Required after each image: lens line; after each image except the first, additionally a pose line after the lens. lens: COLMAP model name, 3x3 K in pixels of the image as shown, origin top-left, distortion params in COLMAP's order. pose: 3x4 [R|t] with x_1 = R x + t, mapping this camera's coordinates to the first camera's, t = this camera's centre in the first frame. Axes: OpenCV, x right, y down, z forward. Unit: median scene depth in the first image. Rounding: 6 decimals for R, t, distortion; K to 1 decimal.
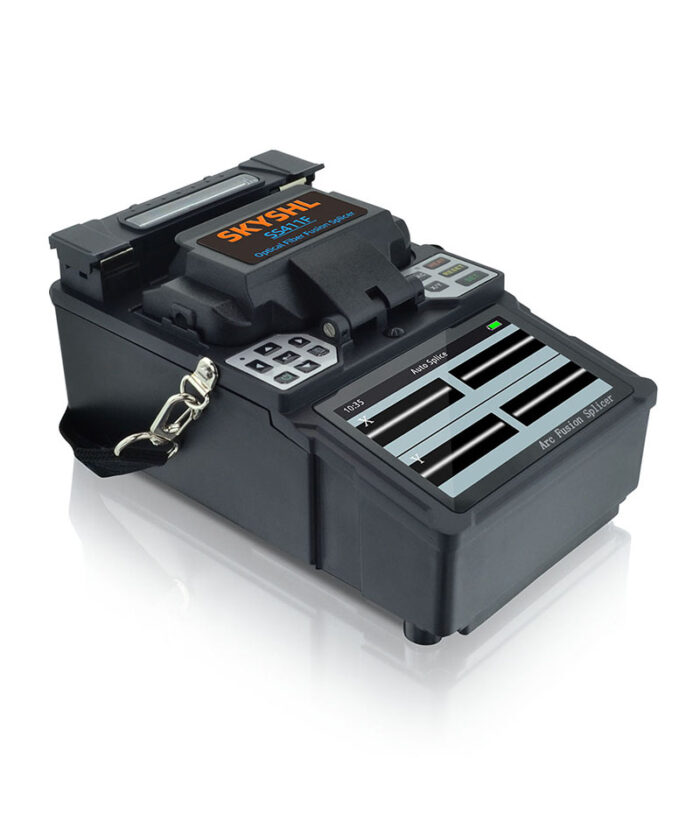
lens RADIAL K [[1388.4, 0, 350.0], [0, 1388.4, 407.0], [0, 0, 1]] dist [-0.037596, -0.042713]
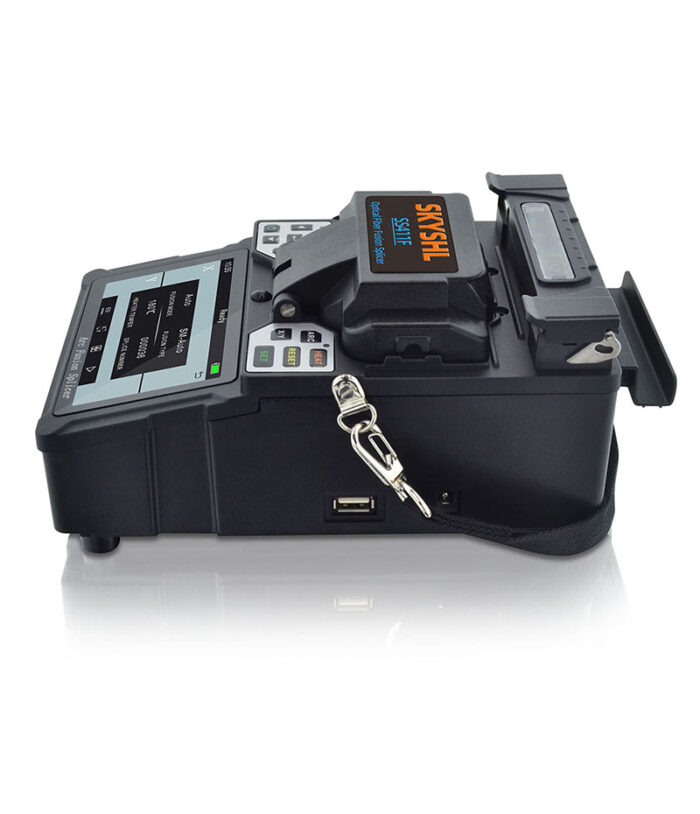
lens RADIAL K [[1355.1, 0, 327.3], [0, 1355.1, 407.1], [0, 0, 1]] dist [0.023296, -0.028777]
pose [[-0.738039, 0.360478, -0.570399, 0.571568], [-0.348103, 0.520752, 0.779513, -0.775226], [0.578034, 0.773869, -0.258852, 1.293716]]
